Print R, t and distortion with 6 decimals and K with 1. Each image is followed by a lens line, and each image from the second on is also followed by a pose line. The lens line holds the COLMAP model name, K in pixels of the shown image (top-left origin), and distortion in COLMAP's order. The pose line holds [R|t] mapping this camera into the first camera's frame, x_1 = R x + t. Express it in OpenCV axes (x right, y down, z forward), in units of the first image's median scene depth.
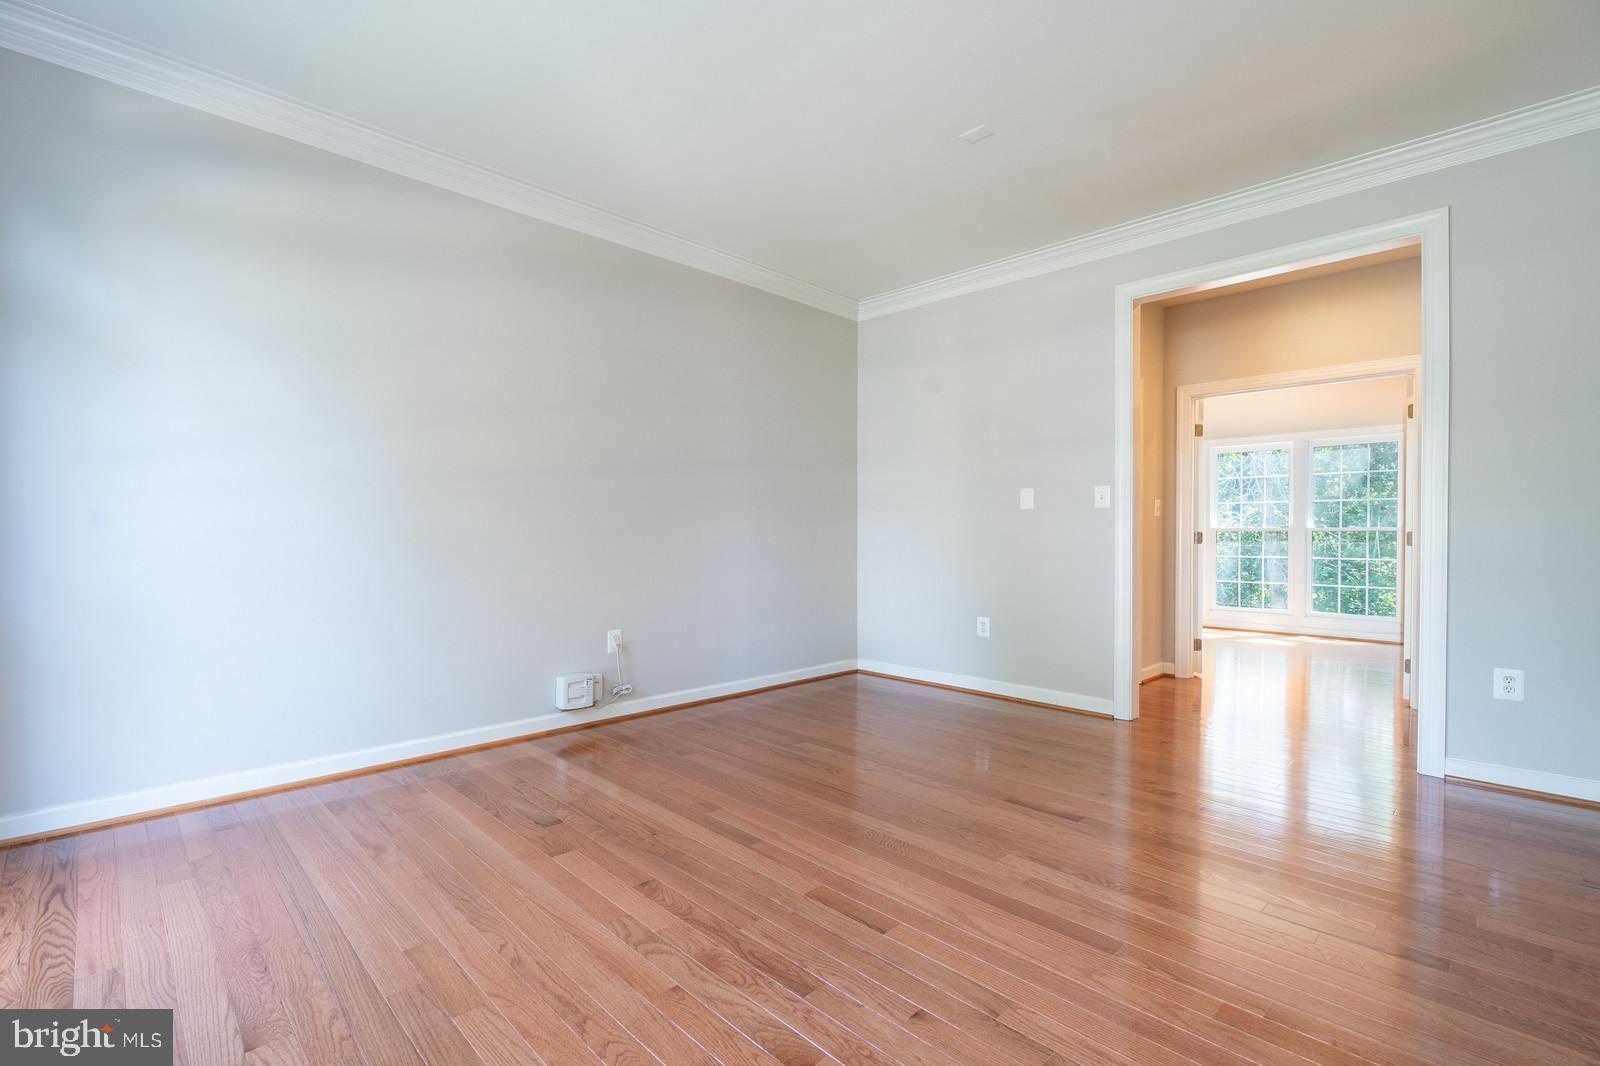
lens RADIAL K [[720.8, 0, 798.7], [0, 720.8, 536.3], [0, 0, 1]] dist [-0.019425, 0.004042]
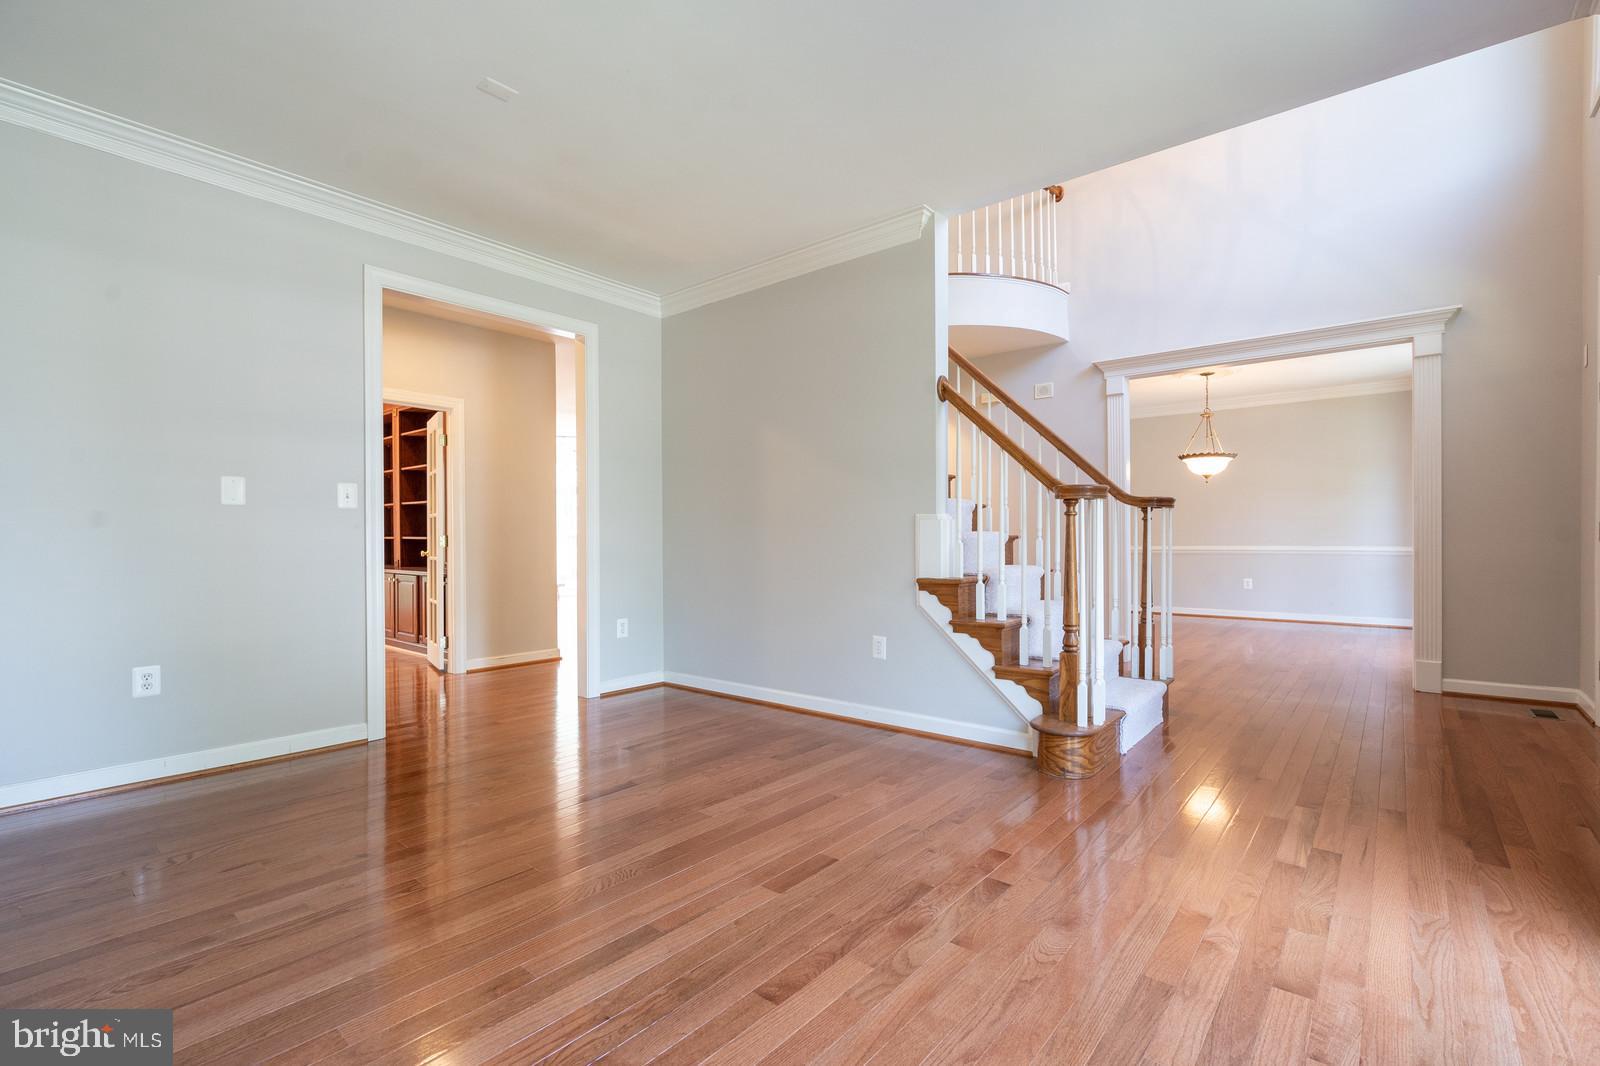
lens RADIAL K [[720.8, 0, 799.2], [0, 720.8, 538.5], [0, 0, 1]] dist [-0.019425, 0.004042]
pose [[-0.093889, -0.004060, 0.995574, -0.809528], [0.006156, 0.999970, 0.004659, -0.005746], [-0.995564, 0.006567, -0.093861, 0.859436]]
